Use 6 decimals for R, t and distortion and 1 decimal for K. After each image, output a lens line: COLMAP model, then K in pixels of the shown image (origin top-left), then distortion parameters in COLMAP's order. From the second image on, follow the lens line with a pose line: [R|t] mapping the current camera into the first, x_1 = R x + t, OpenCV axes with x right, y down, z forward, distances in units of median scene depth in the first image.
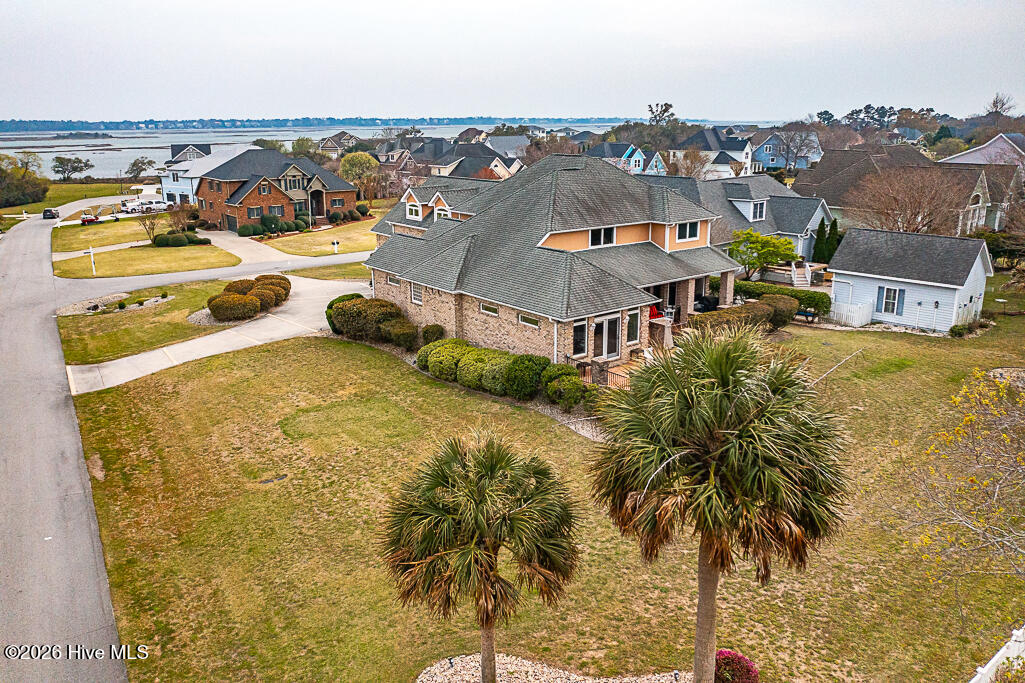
lens RADIAL K [[803.7, 0, 512.5], [0, 803.7, 341.5], [0, 0, 1]] dist [-0.026386, 0.001097]
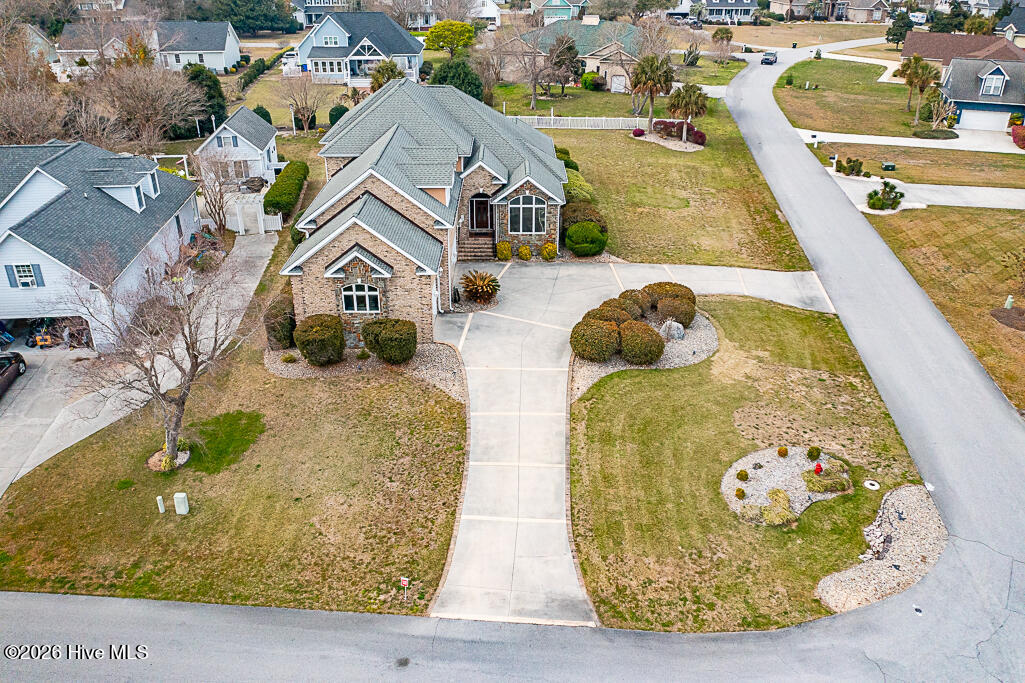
lens RADIAL K [[805.2, 0, 512.5], [0, 805.2, 341.5], [0, 0, 1]] dist [-0.026151, 0.003687]
pose [[-0.790219, -0.272043, 0.549132, -0.805085], [0.165353, 0.768182, 0.618510, -0.655643], [-0.590095, 0.579559, -0.562049, 1.848417]]
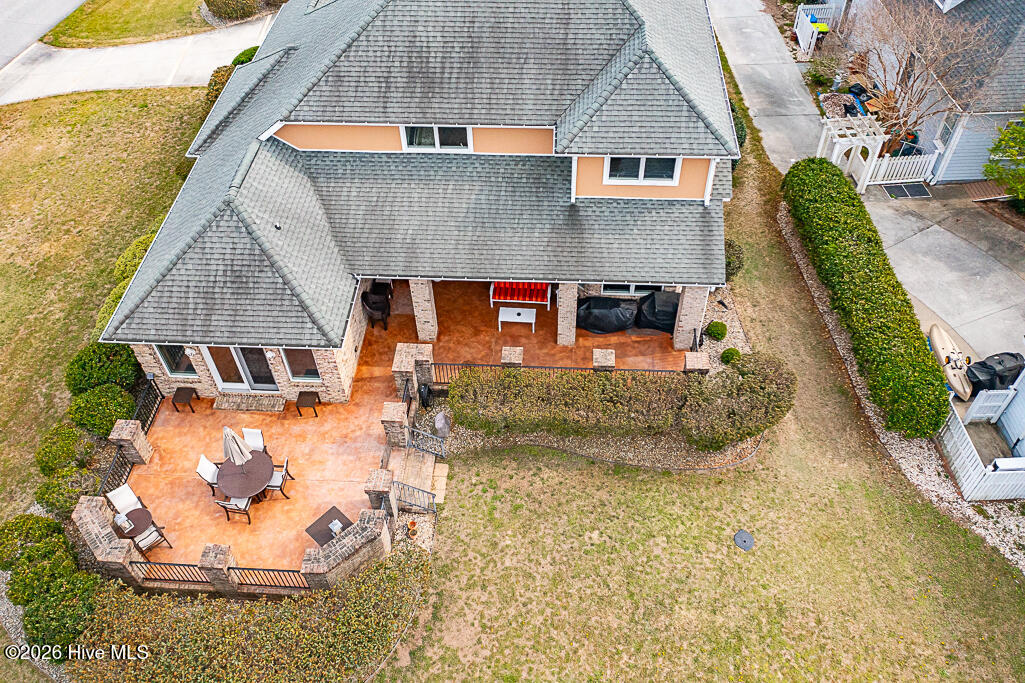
lens RADIAL K [[805.2, 0, 512.5], [0, 805.2, 341.5], [0, 0, 1]] dist [-0.026151, 0.003687]
pose [[0.745999, 0.487844, -0.453314, 0.423944], [-0.157814, 0.790821, 0.591351, -0.320625], [0.646978, -0.369608, 0.666941, 0.614083]]
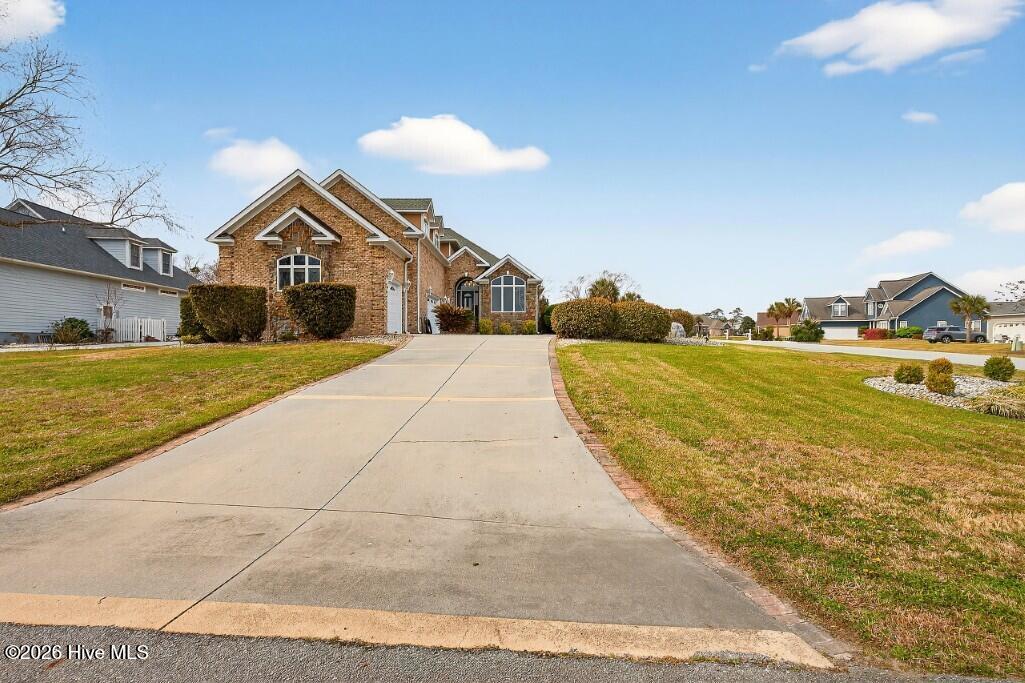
lens RADIAL K [[462.2, 0, 514.4], [0, 462.2, 342.2], [0, 0, 1]] dist [-0.002170, -0.000417]
pose [[-0.788249, 0.005685, 0.615330, -0.591354], [0.170867, 0.962657, 0.209990, -0.165719], [-0.591158, 0.270664, -0.759785, 1.644858]]
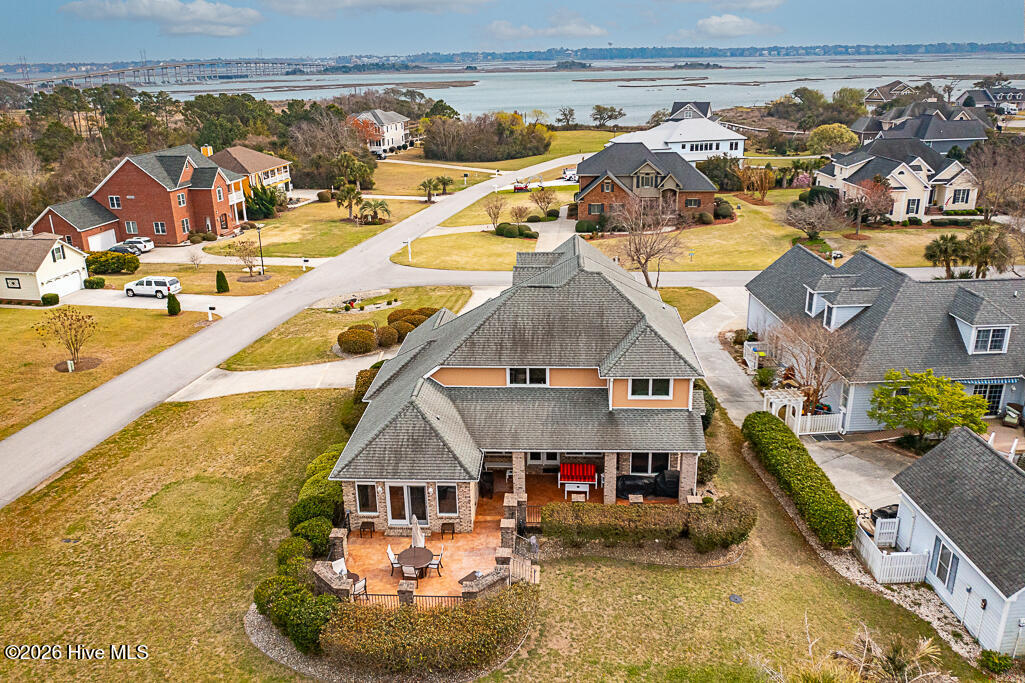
lens RADIAL K [[805.2, 0, 512.5], [0, 805.2, 341.5], [0, 0, 1]] dist [-0.026151, 0.003687]
pose [[0.748289, 0.215945, -0.627241, 0.609213], [-0.160236, 0.976373, 0.144983, -0.276699], [0.643730, -0.007983, 0.765211, 0.309663]]
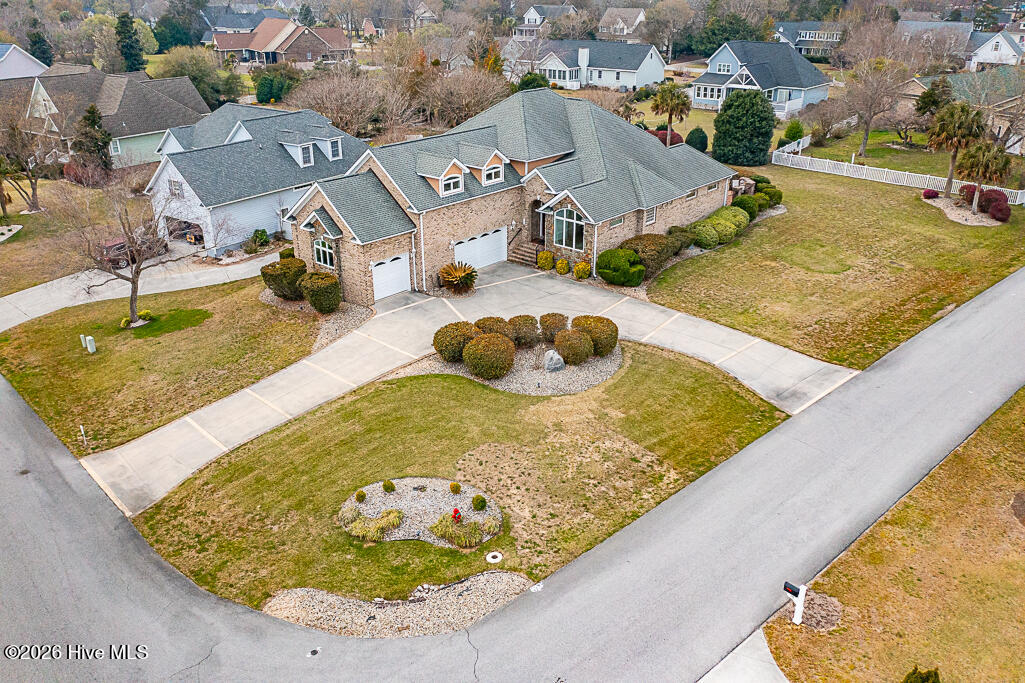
lens RADIAL K [[805.2, 0, 512.5], [0, 805.2, 341.5], [0, 0, 1]] dist [-0.026151, 0.003687]
pose [[-0.183179, -0.398694, 0.898604, -1.204070], [0.265709, 0.859970, 0.435718, -0.463590], [-0.946490, 0.318582, -0.051591, 1.279839]]
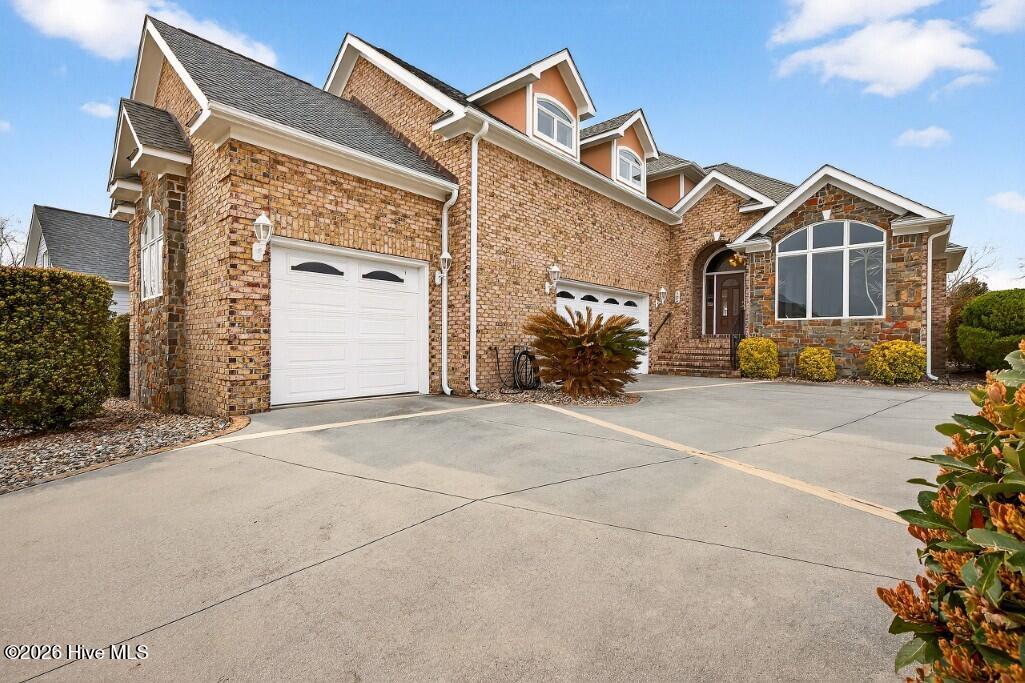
lens RADIAL K [[462.2, 0, 514.4], [0, 462.2, 342.2], [0, 0, 1]] dist [-0.002170, -0.000417]
pose [[-0.182270, 0.000851, 0.983248, -0.380513], [0.257019, 0.965272, 0.046810, -0.109724], [-0.949062, 0.261245, -0.176159, 1.325572]]
